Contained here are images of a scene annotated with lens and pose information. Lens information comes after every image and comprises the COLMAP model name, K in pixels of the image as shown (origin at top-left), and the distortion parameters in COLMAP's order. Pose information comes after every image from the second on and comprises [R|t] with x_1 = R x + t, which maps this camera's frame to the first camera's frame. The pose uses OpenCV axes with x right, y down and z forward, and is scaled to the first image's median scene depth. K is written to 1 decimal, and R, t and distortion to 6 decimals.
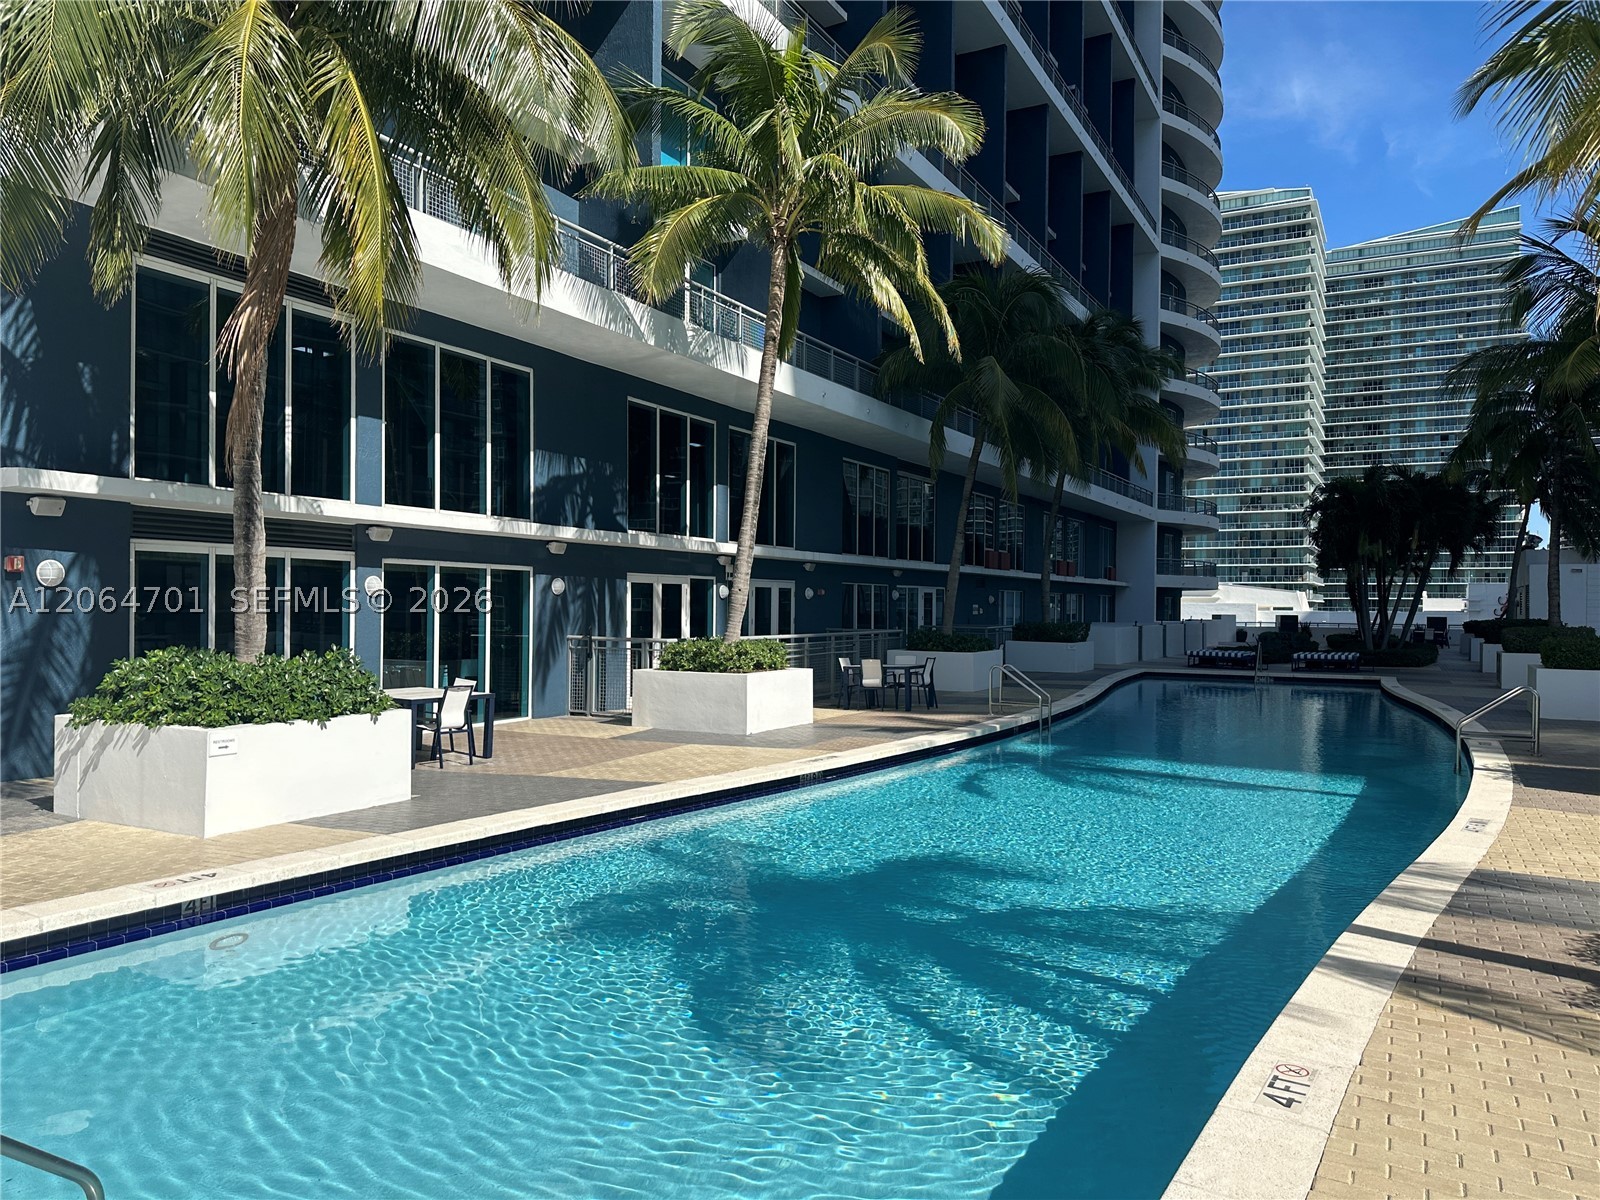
lens RADIAL K [[1094.3, 0, 804.5], [0, 1094.3, 594.6], [0, 0, 1]] dist [0.169450, -0.292928]
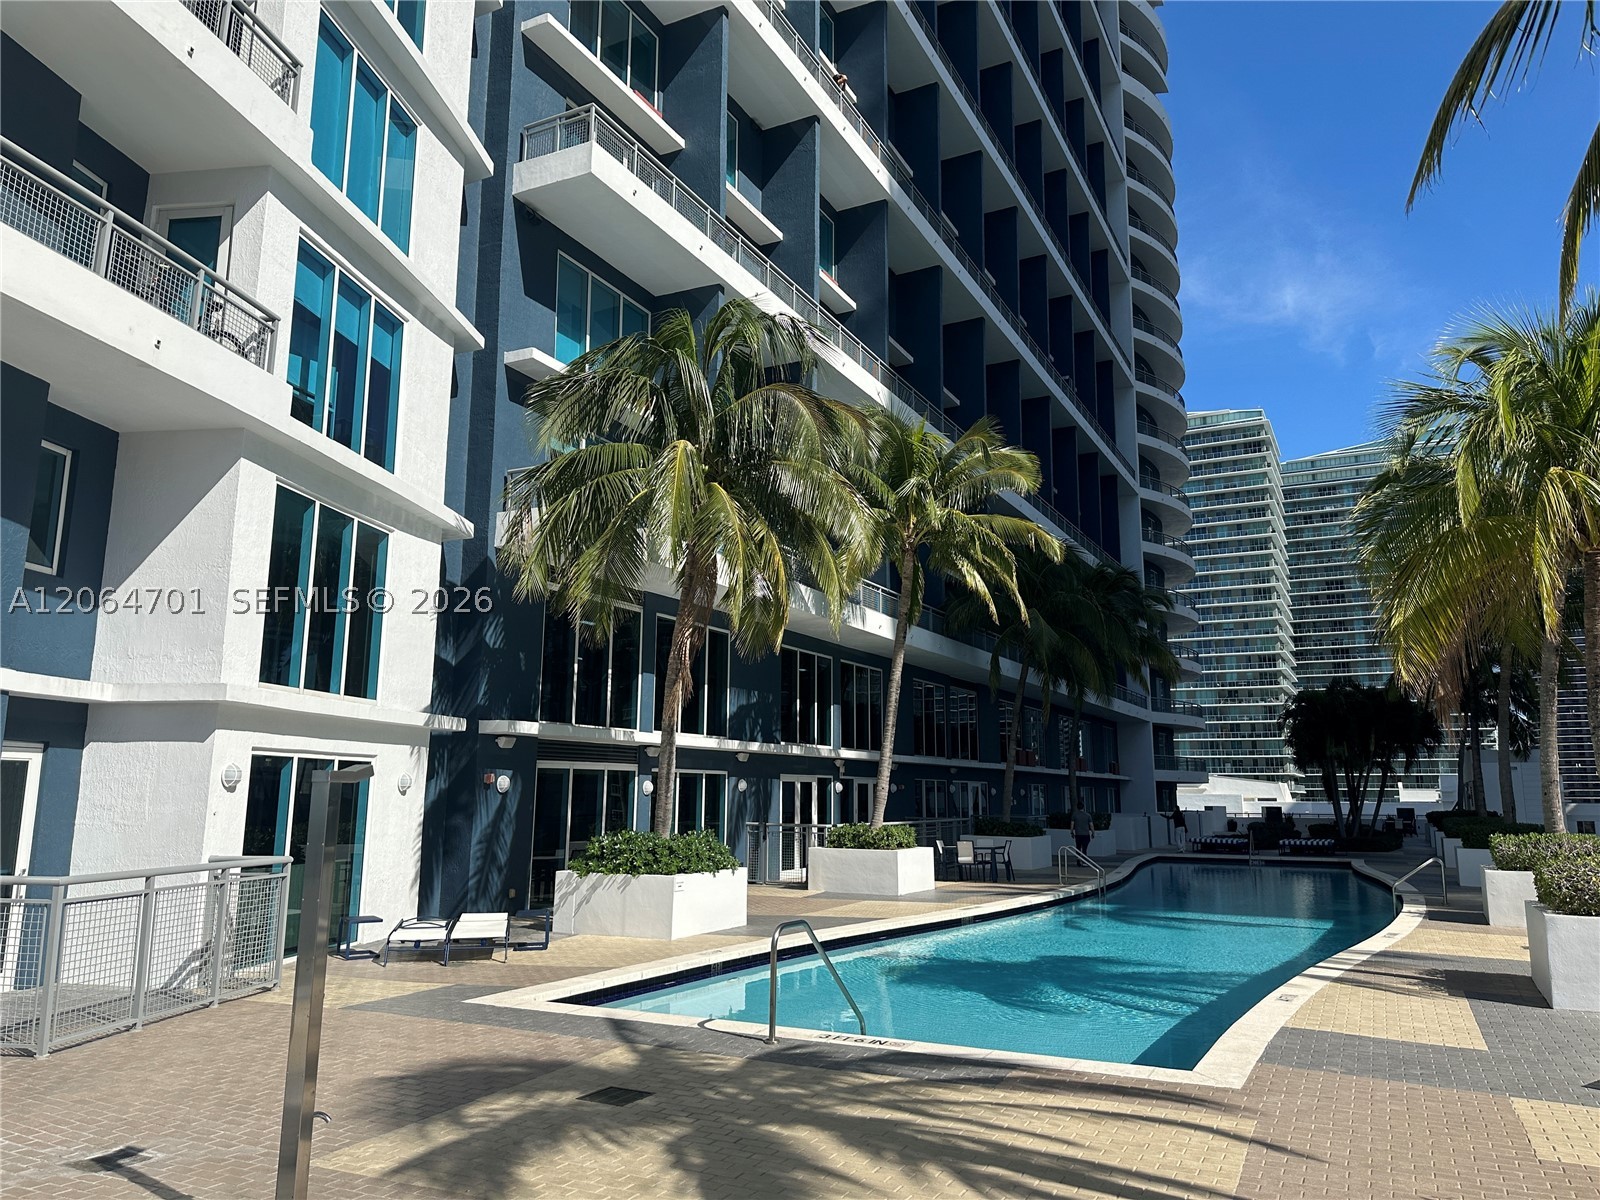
lens RADIAL K [[1094.3, 0, 804.5], [0, 1094.3, 594.6], [0, 0, 1]] dist [0.169450, -0.292928]
pose [[0.999830, 0.001099, 0.018380, -0.086327], [0.001999, 0.985833, -0.167718, -0.006137], [-0.018304, 0.167726, 0.985664, -0.199831]]
